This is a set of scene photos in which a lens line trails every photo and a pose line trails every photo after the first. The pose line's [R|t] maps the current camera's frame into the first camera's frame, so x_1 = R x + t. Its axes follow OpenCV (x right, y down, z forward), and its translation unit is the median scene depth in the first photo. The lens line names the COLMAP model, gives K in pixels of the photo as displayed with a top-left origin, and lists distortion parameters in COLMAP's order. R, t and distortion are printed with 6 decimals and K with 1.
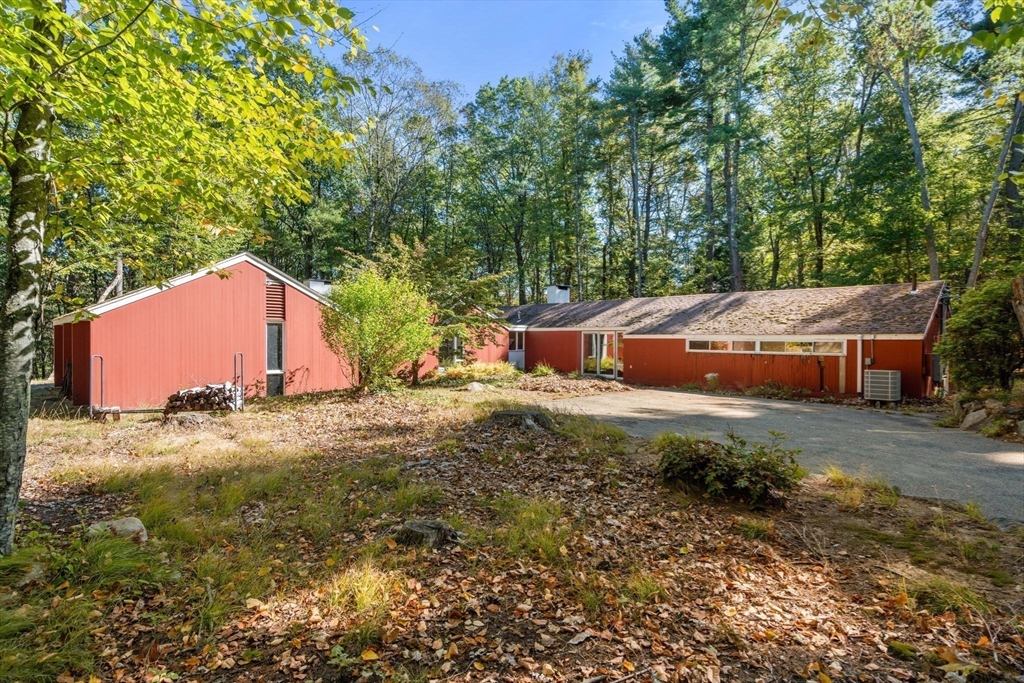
lens RADIAL K [[454.5, 0, 492.4], [0, 454.5, 343.0], [0, 0, 1]] dist [-0.001134, 0.000063]
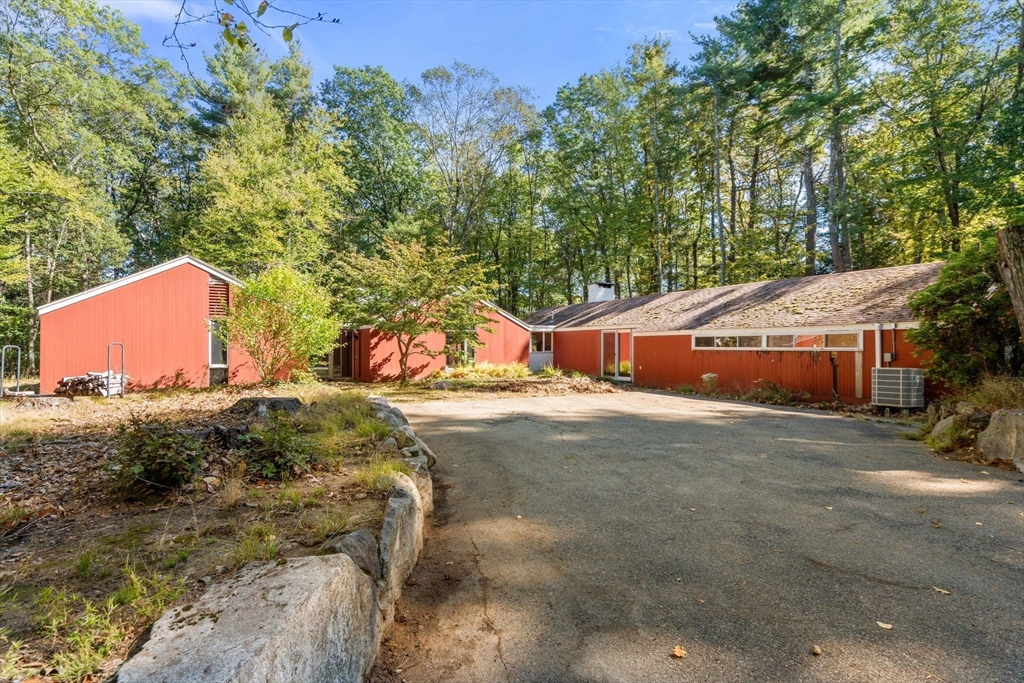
lens RADIAL K [[459.7, 0, 512.2], [0, 459.7, 337.5], [0, 0, 1]] dist [-0.001508, -0.000262]
pose [[0.976018, -0.010273, -0.217449, 0.243497], [0.003842, 0.999543, -0.029977, 0.018066], [0.217657, 0.028423, 0.975611, 0.057494]]
